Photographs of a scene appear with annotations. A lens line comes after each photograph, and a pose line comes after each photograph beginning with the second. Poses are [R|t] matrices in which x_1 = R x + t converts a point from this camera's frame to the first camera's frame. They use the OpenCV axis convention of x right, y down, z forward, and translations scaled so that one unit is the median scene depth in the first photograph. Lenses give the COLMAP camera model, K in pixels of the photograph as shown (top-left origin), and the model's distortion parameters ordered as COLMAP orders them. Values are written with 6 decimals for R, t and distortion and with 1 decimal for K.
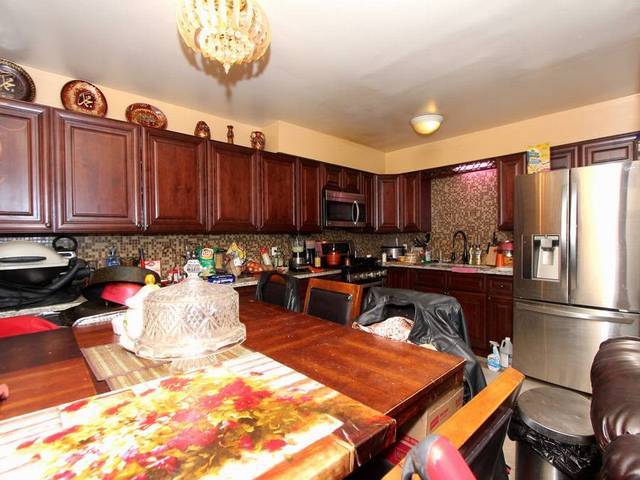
lens RADIAL K [[316.5, 0, 320.0], [0, 316.5, 240.0], [0, 0, 1]] dist [-0.012157, -0.000655]
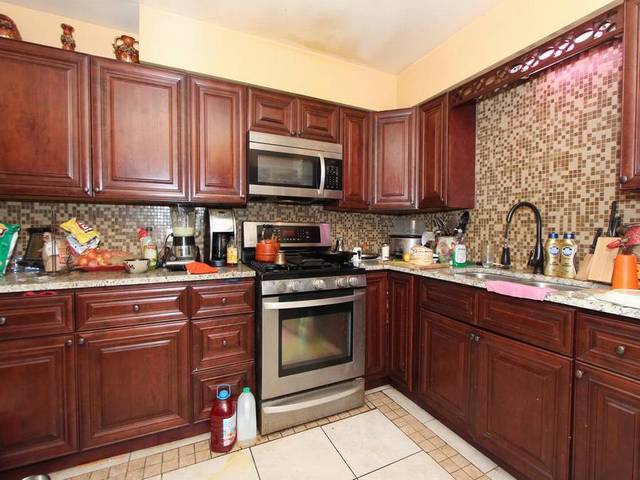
lens RADIAL K [[304.0, 0, 320.0], [0, 304.0, 240.0], [0, 0, 1]] dist [-0.009190, -0.000651]
pose [[0.948692, 0.028527, -0.314914, 0.307881], [-0.022428, 0.999484, 0.022974, 0.023996], [0.315407, -0.014733, 0.948842, 0.492573]]
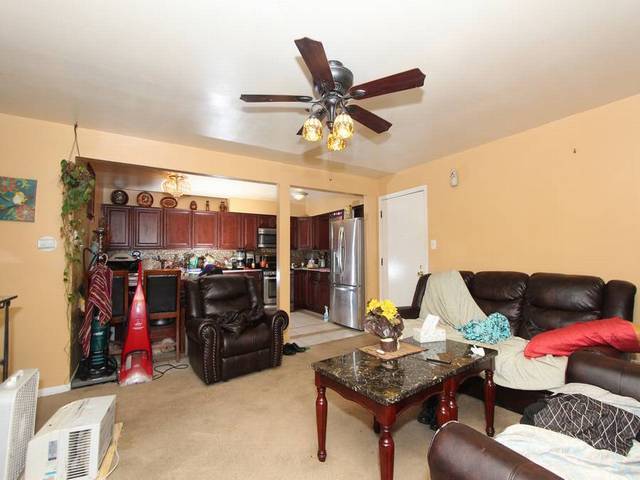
lens RADIAL K [[304.0, 0, 320.0], [0, 304.0, 240.0], [0, 0, 1]] dist [-0.009190, -0.000651]
pose [[0.980681, -0.006806, -0.195493, 0.727891], [-0.005308, 0.998101, -0.061375, 0.026316], [0.195540, 0.061227, 0.978783, -0.723974]]
